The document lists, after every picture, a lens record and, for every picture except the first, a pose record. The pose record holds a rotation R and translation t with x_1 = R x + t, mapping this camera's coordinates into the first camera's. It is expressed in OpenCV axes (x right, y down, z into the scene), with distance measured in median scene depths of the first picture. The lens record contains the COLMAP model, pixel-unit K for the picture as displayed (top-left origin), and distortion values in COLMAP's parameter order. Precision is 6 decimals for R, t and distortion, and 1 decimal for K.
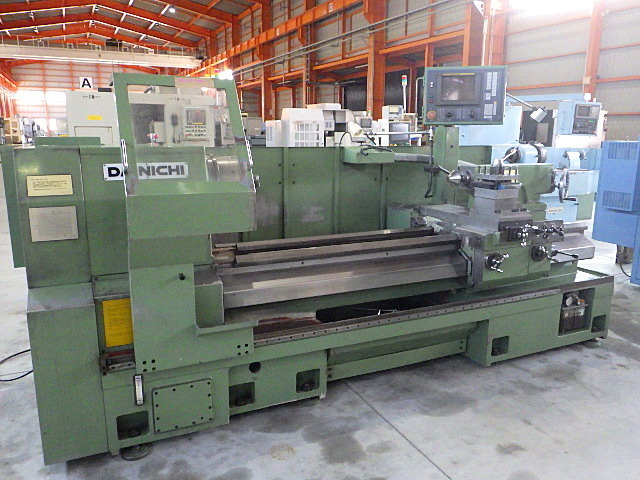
lens RADIAL K [[526.2, 0, 321.2], [0, 526.2, 243.7], [0, 0, 1]] dist [-0.002937, -0.004282]
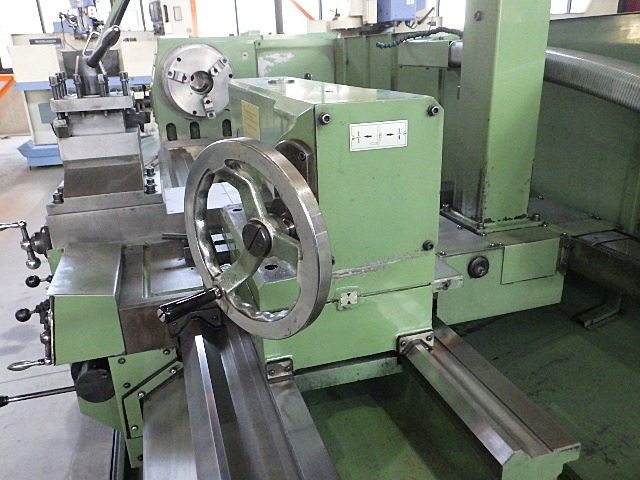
lens RADIAL K [[526.2, 0, 321.2], [0, 526.2, 243.7], [0, 0, 1]] dist [-0.002937, -0.004282]
pose [[-0.136679, 0.345318, -0.928480, 0.615397], [-0.169565, 0.915287, 0.365373, -0.173272], [0.975995, 0.207376, -0.066546, 1.034399]]
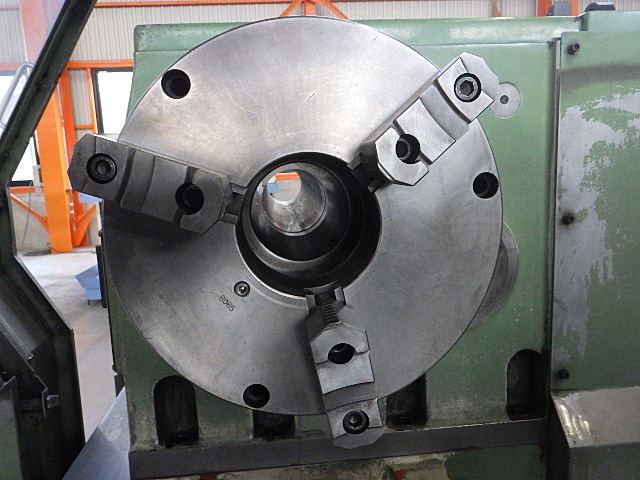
lens RADIAL K [[526.2, 0, 321.2], [0, 526.2, 243.7], [0, 0, 1]] dist [-0.002937, -0.004282]
pose [[-0.343285, 0.151856, -0.926874, -0.002906], [-0.151559, 0.964954, 0.214228, -0.105184], [0.926922, 0.214017, -0.308239, 0.819059]]
